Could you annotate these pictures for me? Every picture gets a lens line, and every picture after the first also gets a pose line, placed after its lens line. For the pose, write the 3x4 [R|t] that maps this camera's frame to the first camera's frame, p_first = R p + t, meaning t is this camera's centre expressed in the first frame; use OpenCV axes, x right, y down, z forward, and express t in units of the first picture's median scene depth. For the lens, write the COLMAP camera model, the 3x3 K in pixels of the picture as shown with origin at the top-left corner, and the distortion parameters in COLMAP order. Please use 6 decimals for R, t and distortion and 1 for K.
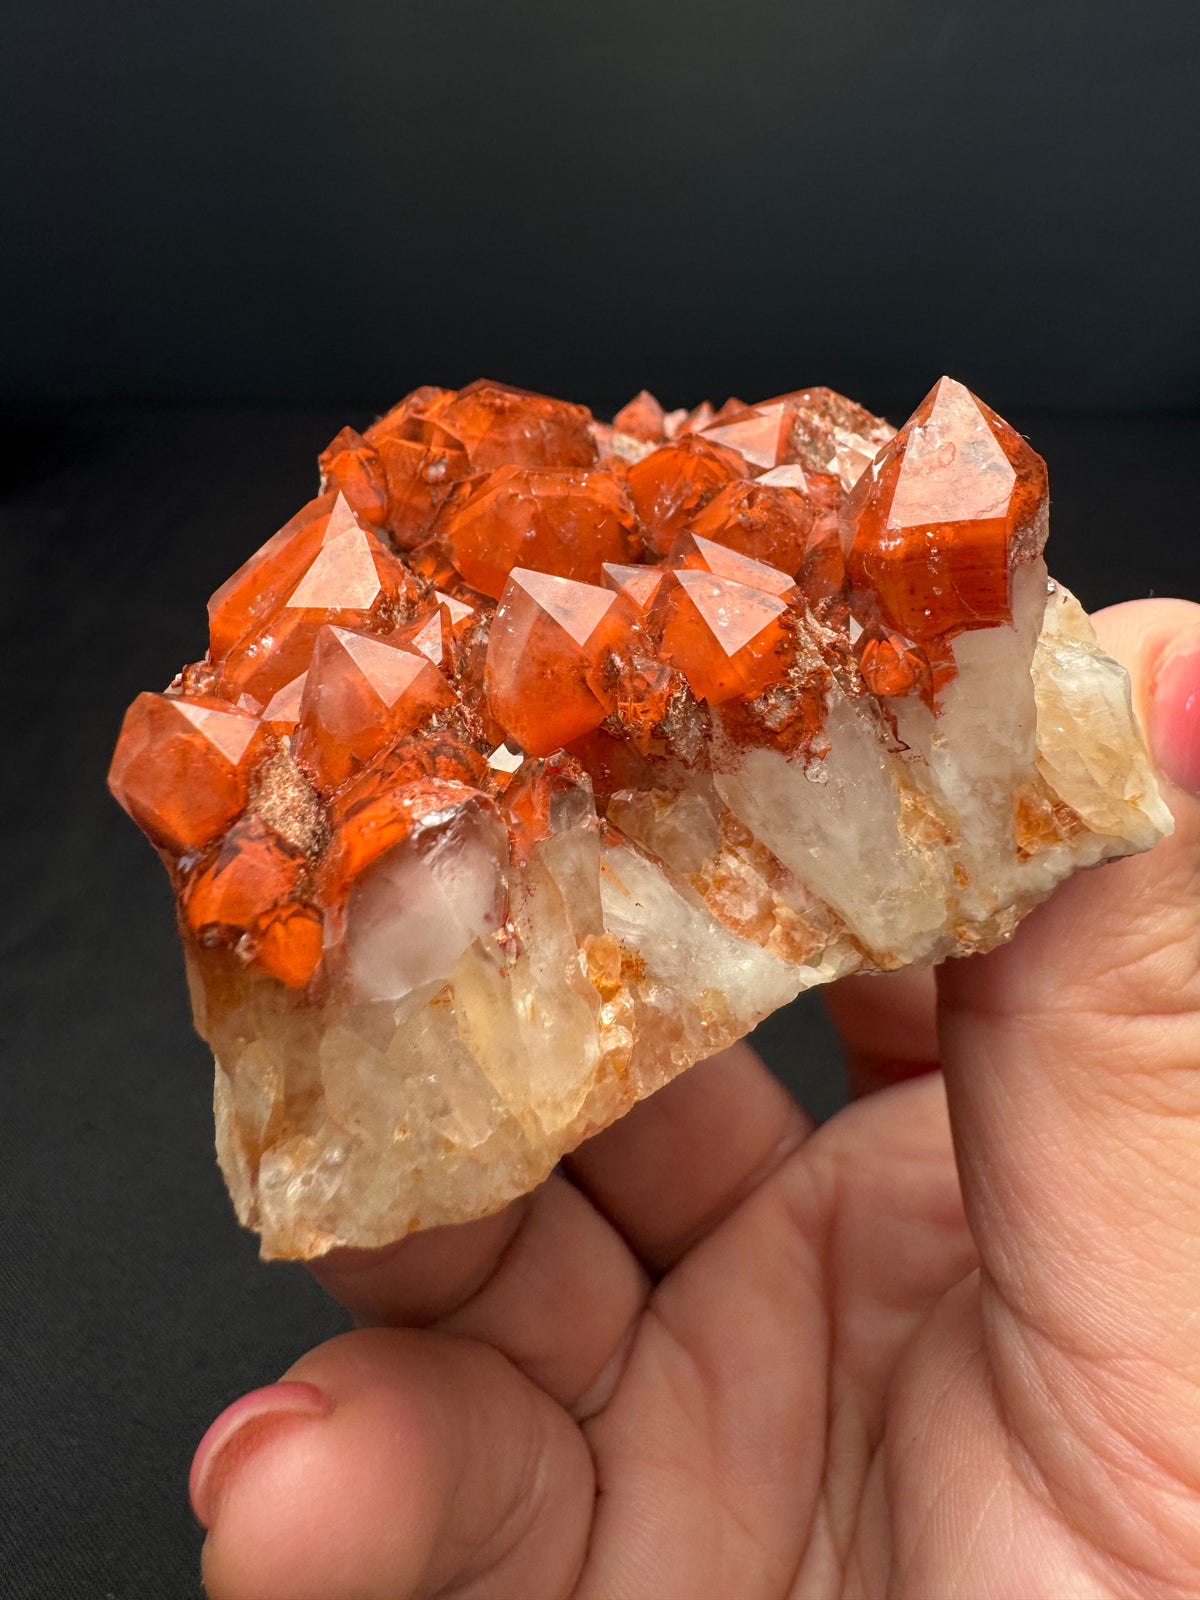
lens RADIAL K [[950.0, 0, 582.7], [0, 950.0, 807.6], [0, 0, 1]] dist [0.000250, 0.000166]
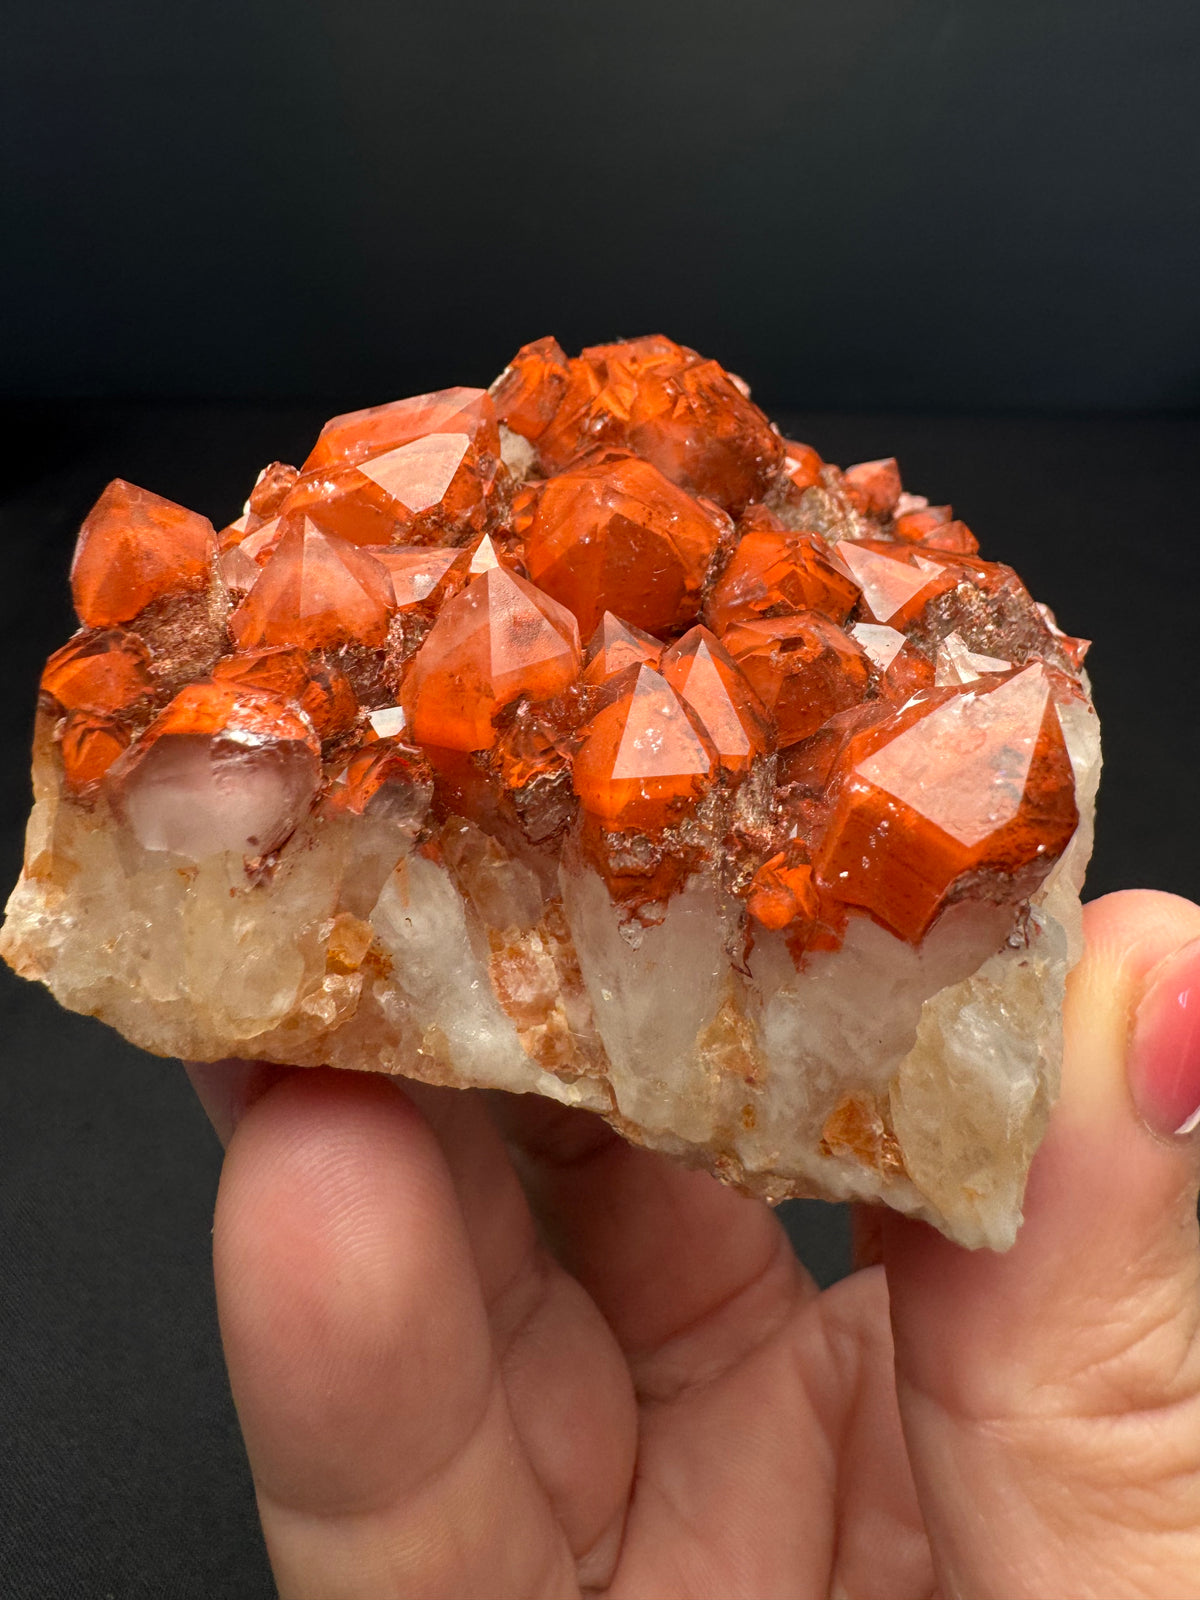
lens RADIAL K [[932.5, 0, 483.3], [0, 932.5, 758.5], [0, 0, 1]] dist [0.002116, 0.000145]
pose [[0.766184, 0.600168, -0.229698, 0.233440], [-0.576256, 0.799865, 0.167767, -0.233113], [0.284416, 0.003825, 0.958693, 0.091646]]
